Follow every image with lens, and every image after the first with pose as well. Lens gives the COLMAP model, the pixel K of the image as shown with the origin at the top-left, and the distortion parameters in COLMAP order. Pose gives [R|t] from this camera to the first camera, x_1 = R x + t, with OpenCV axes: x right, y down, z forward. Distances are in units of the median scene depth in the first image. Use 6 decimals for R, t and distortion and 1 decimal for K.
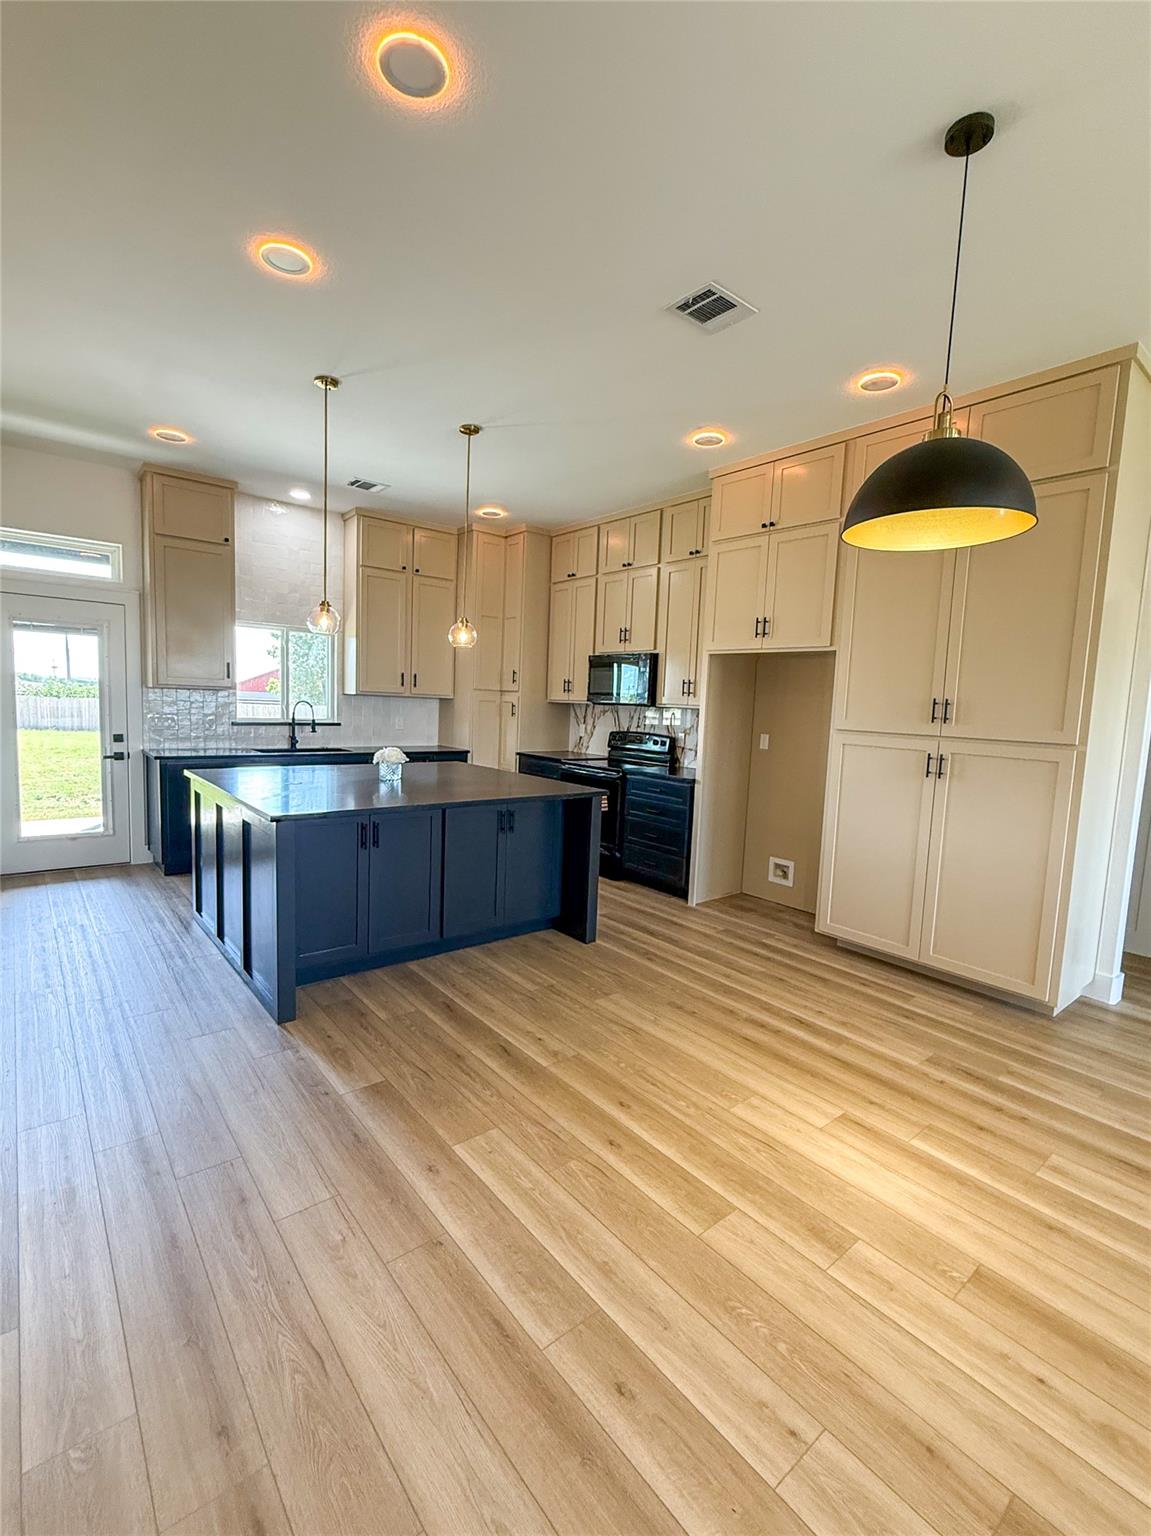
lens RADIAL K [[680.8, 0, 575.5], [0, 680.8, 768.0], [0, 0, 1]] dist [-0.003591, -0.000393]
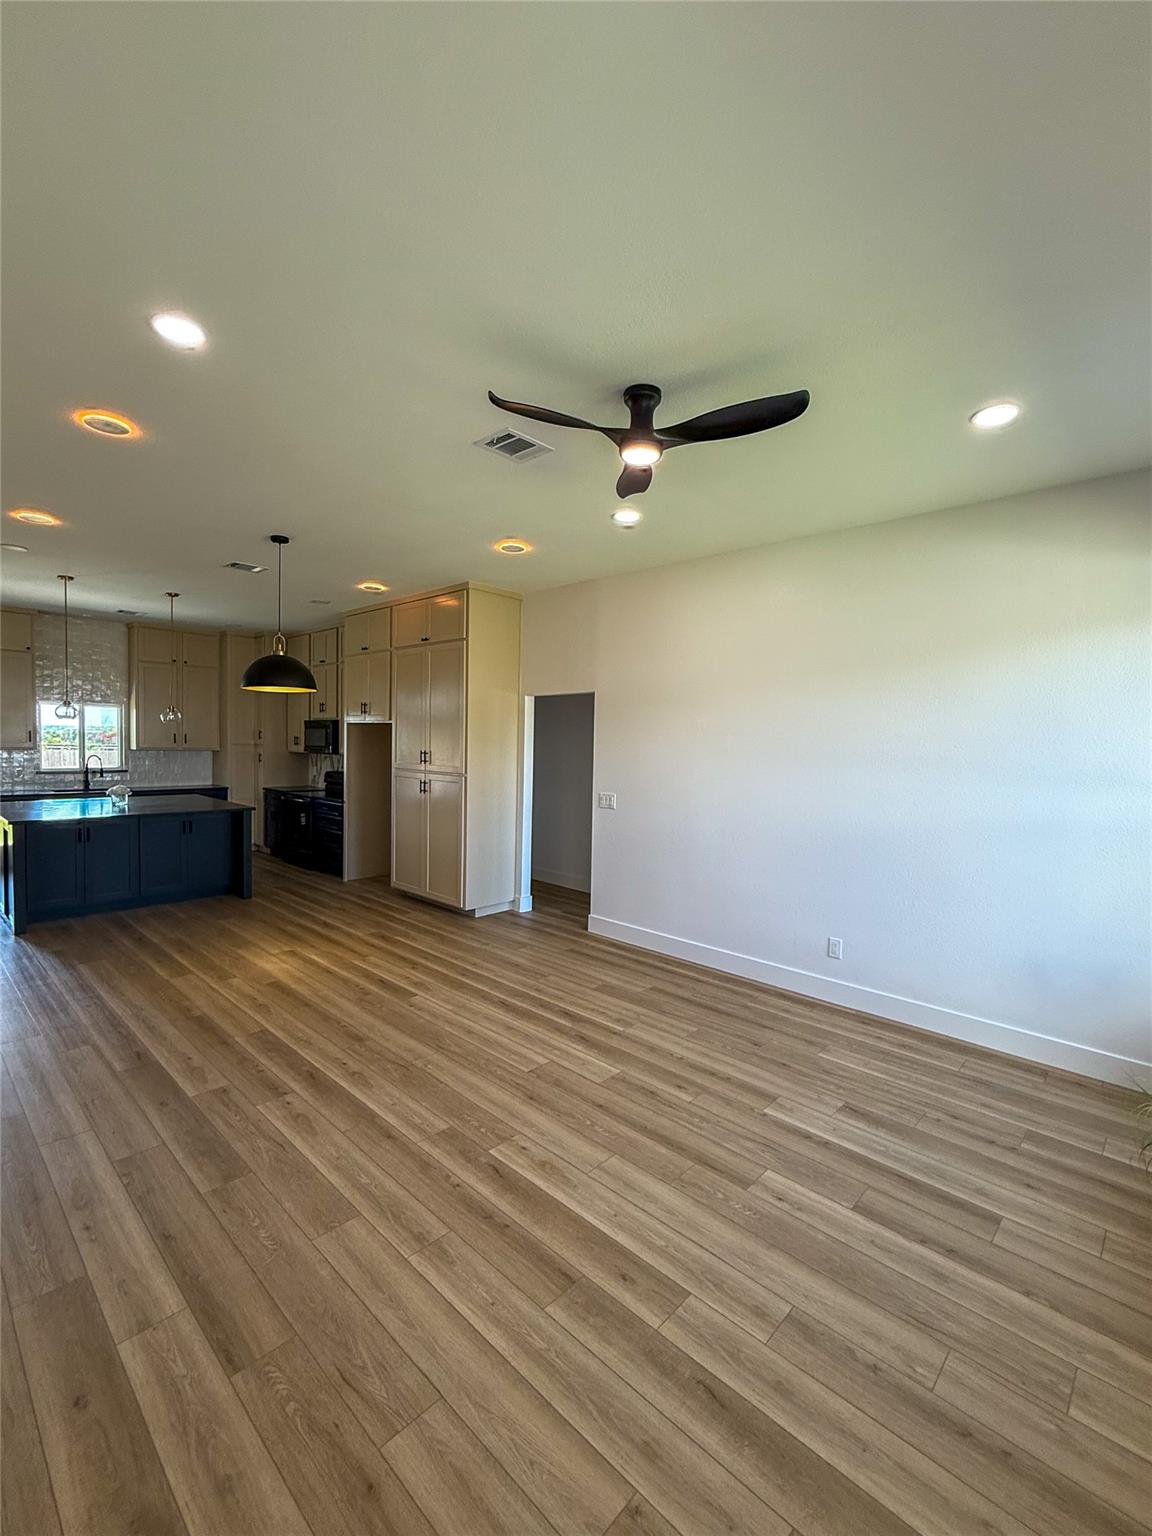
lens RADIAL K [[663.1, 0, 576.0], [0, 663.1, 768.0], [0, 0, 1]] dist [-0.001620, 0.000029]
pose [[0.991700, -0.023820, 0.126350, 0.449170], [0.030670, 0.998147, -0.052550, 0.033142], [-0.124864, 0.055989, 0.990593, -0.524470]]
